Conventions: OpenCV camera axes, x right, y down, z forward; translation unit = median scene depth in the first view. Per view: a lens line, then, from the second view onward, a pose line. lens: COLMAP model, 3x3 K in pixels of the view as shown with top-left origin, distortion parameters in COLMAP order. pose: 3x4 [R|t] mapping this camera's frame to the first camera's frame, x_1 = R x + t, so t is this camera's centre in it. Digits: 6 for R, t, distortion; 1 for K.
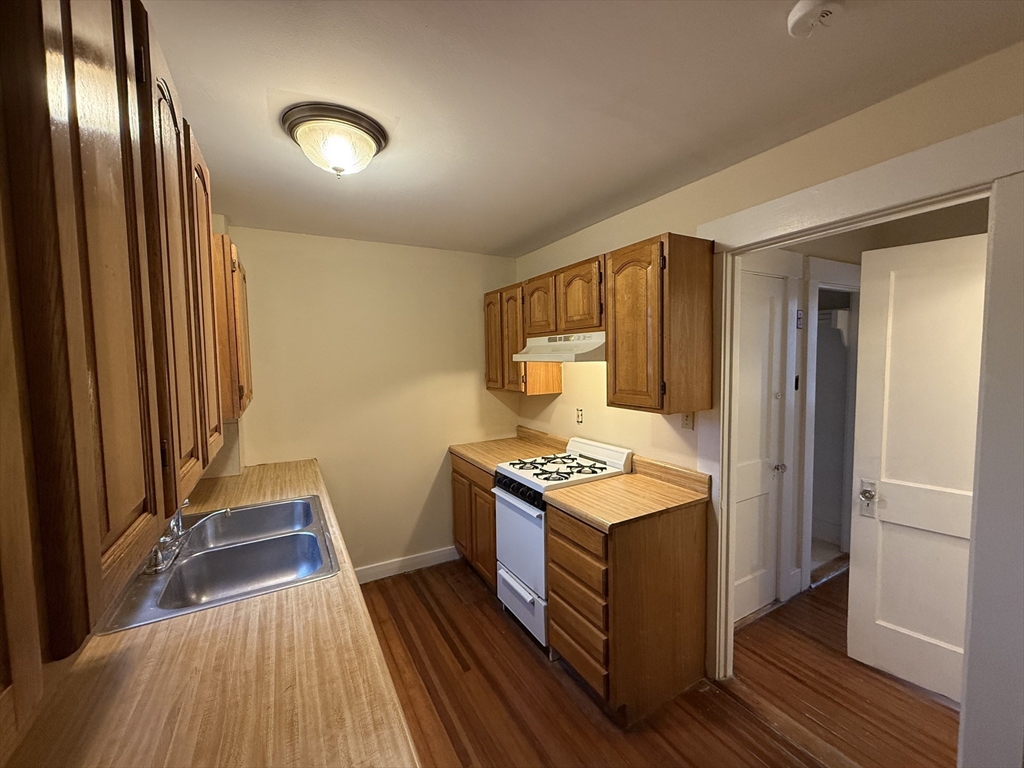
lens RADIAL K [[407.6, 0, 510.1], [0, 407.6, 381.6], [0, 0, 1]] dist [-0.002558, 0.001404]
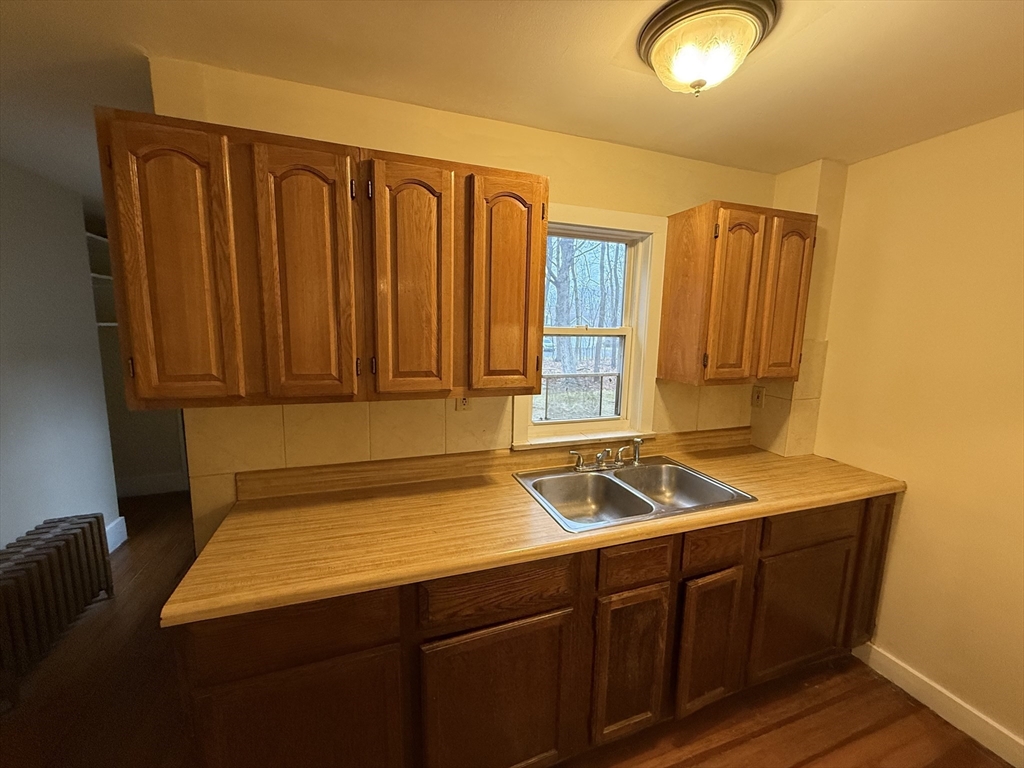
lens RADIAL K [[407.6, 0, 508.2], [0, 407.6, 383.8], [0, 0, 1]] dist [-0.002558, 0.001404]
pose [[-0.174133, 0.157422, -0.972058, 0.749567], [-0.077804, 0.981853, 0.172946, -0.100588], [0.981644, 0.105745, -0.158725, 1.273637]]
